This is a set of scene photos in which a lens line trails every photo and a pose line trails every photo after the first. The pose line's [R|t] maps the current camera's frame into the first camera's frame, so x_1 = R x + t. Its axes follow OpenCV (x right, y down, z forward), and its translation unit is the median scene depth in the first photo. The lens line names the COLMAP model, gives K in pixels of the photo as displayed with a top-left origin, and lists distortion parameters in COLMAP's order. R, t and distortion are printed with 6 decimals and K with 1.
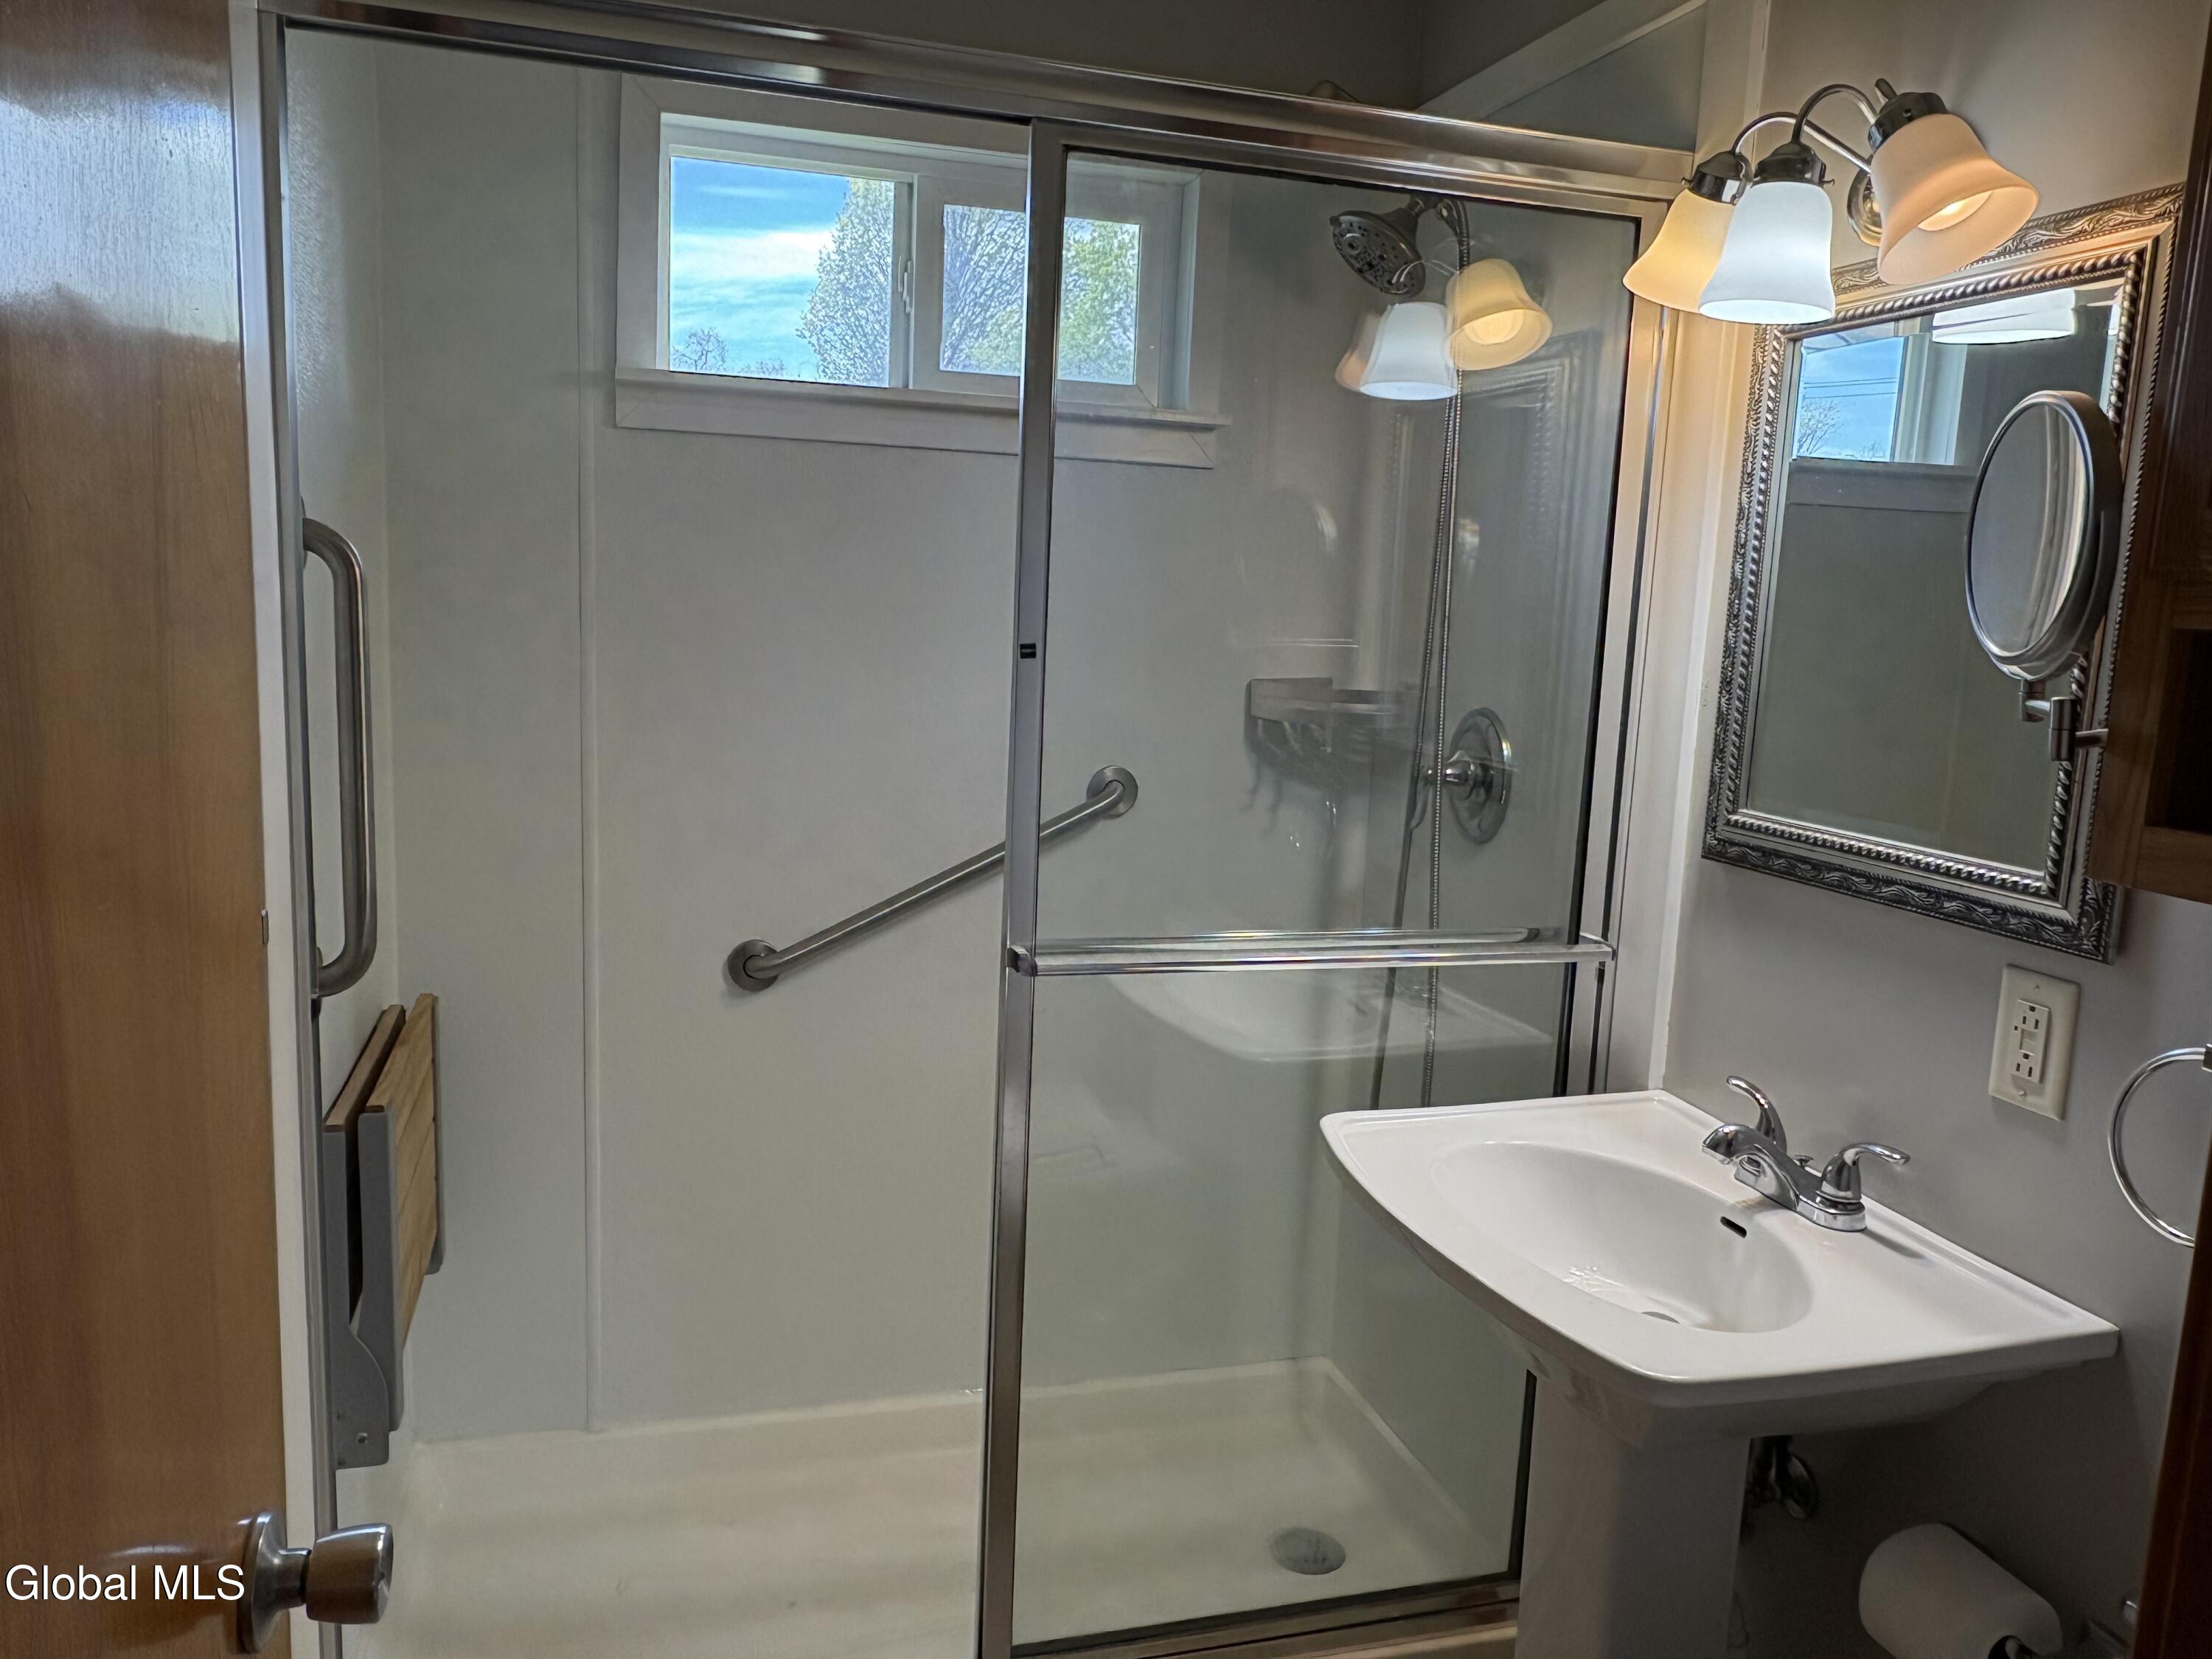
lens RADIAL K [[1593.7, 0, 1100.4], [0, 1593.7, 829.5], [0, 0, 1]] dist [-0.007984, 0.002402]
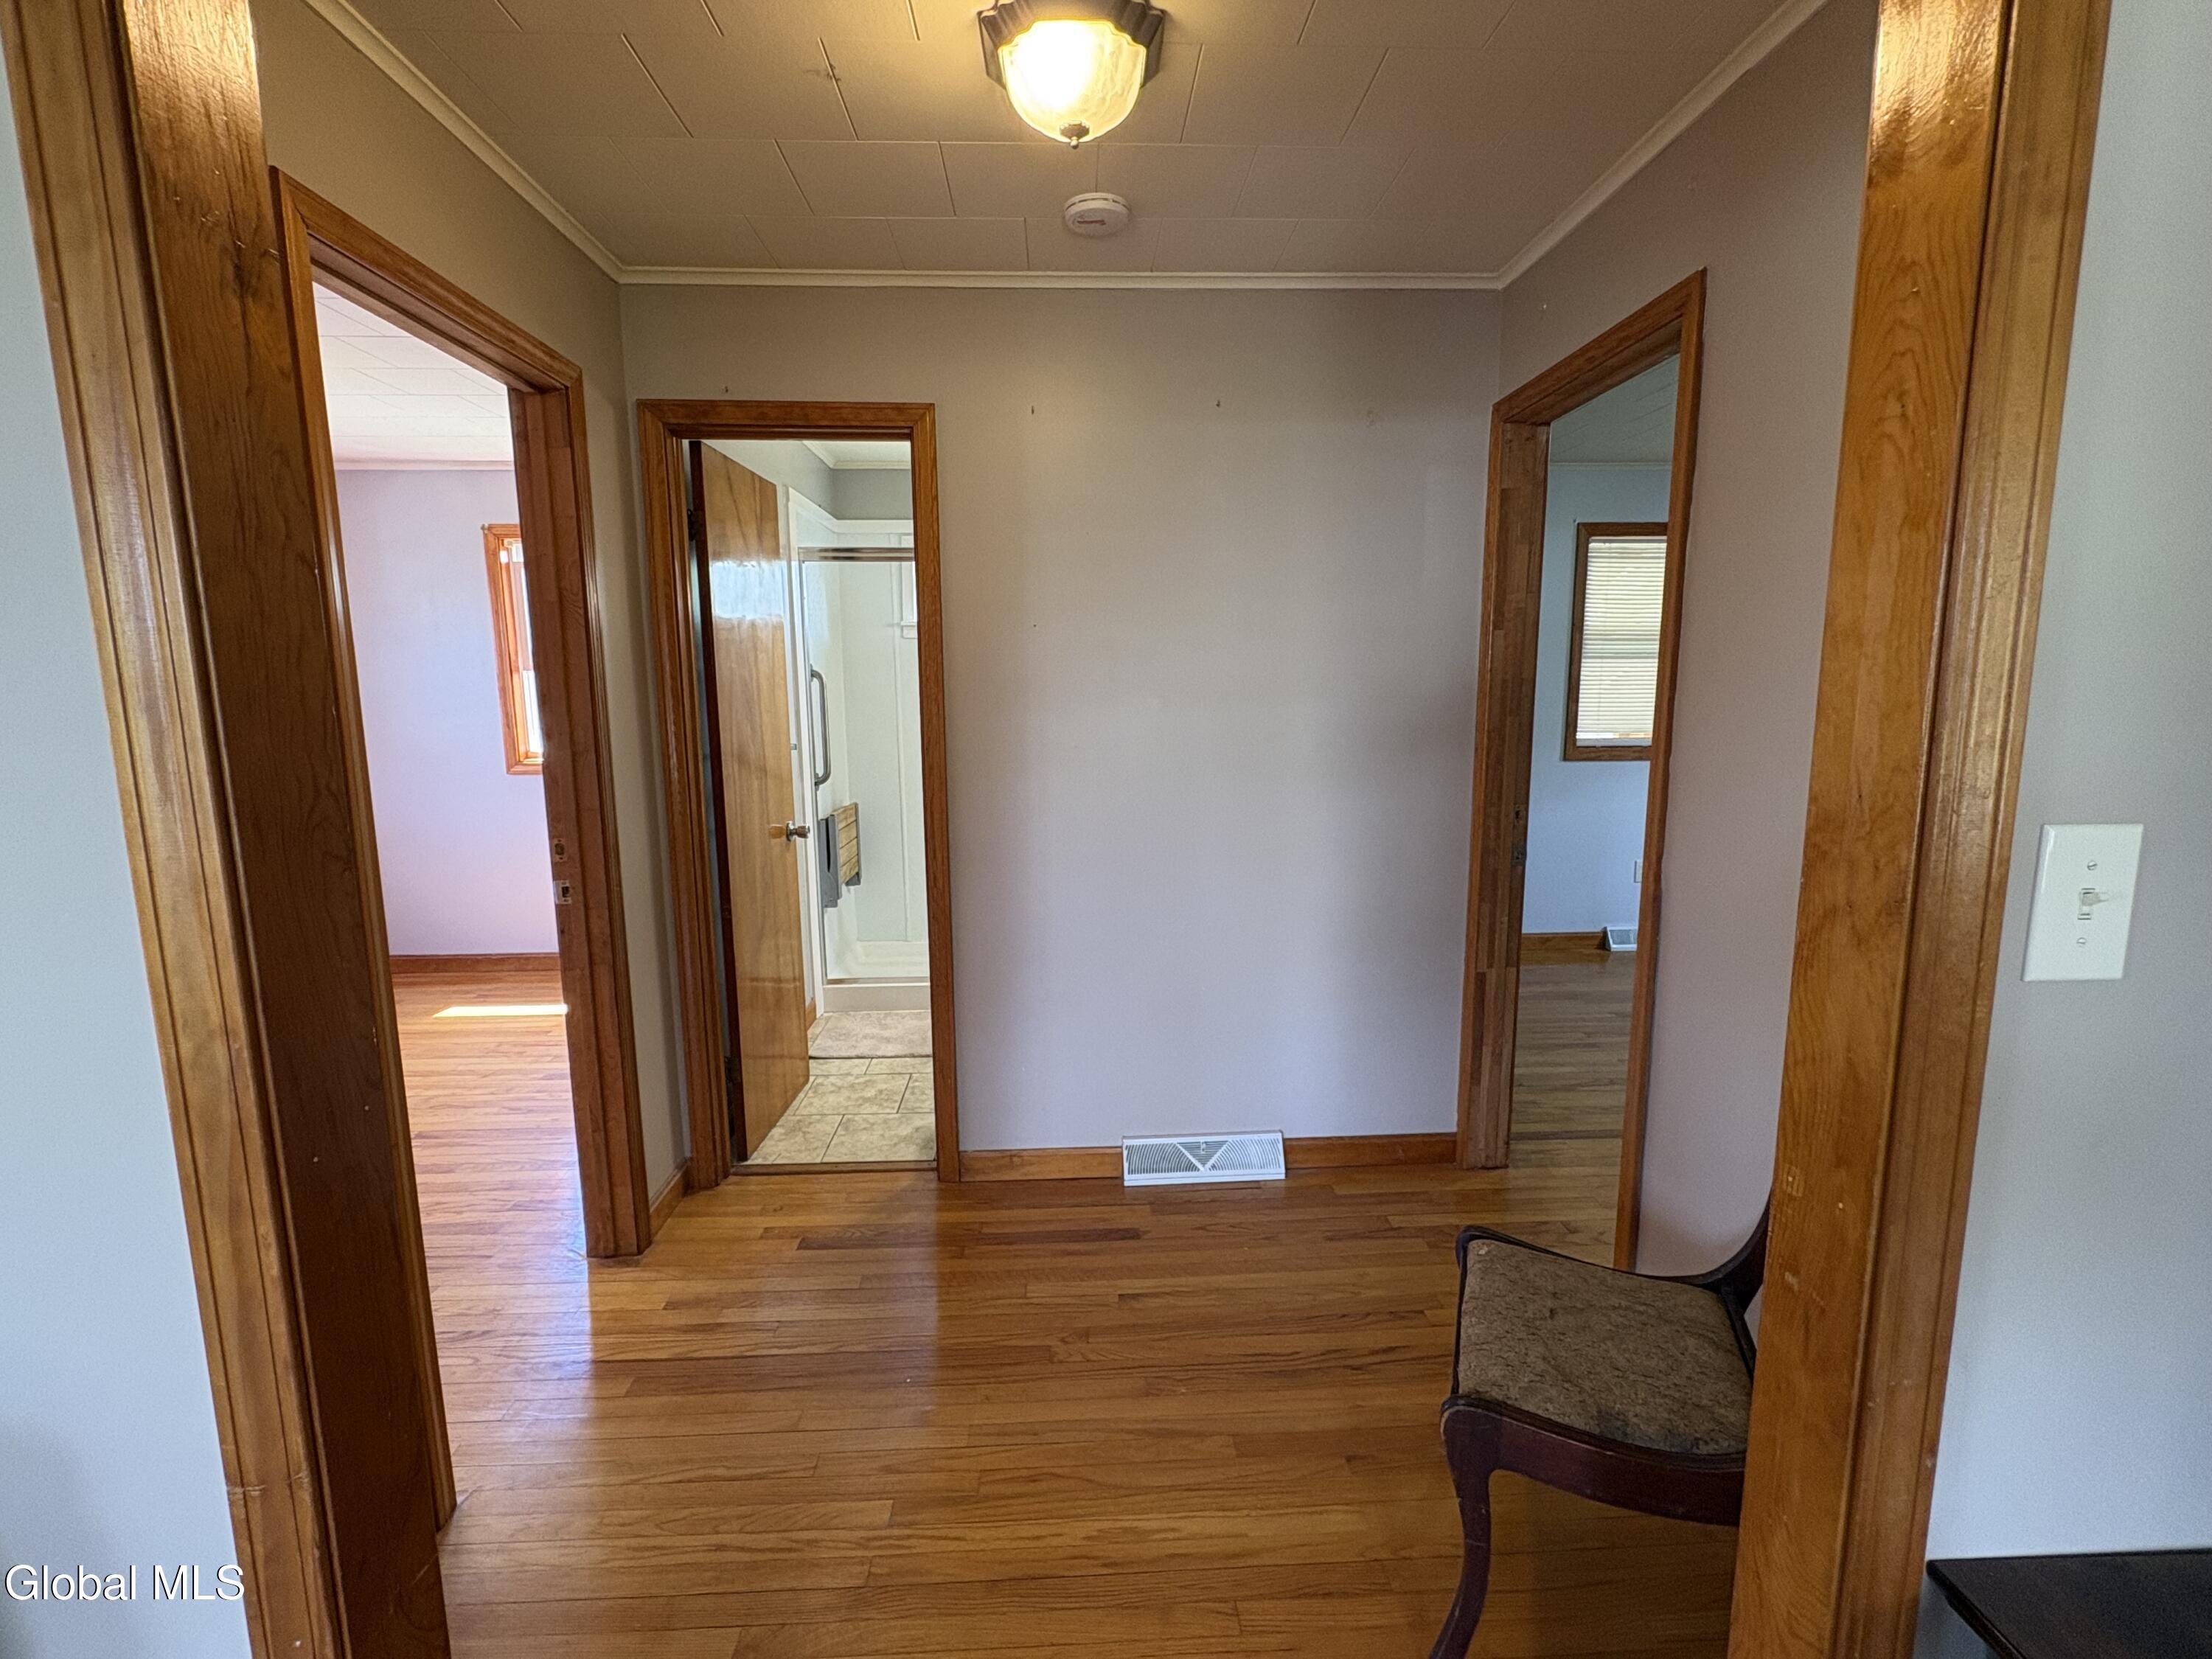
lens RADIAL K [[992.6, 0, 1106.0], [0, 992.6, 829.5], [0, 0, 1]] dist [0.002668, 0.000604]
pose [[0.970397, -0.015378, -0.241026, 0.941727], [0.013618, 0.999867, -0.008970, 0.279689], [0.241132, 0.005422, 0.970477, -1.454091]]
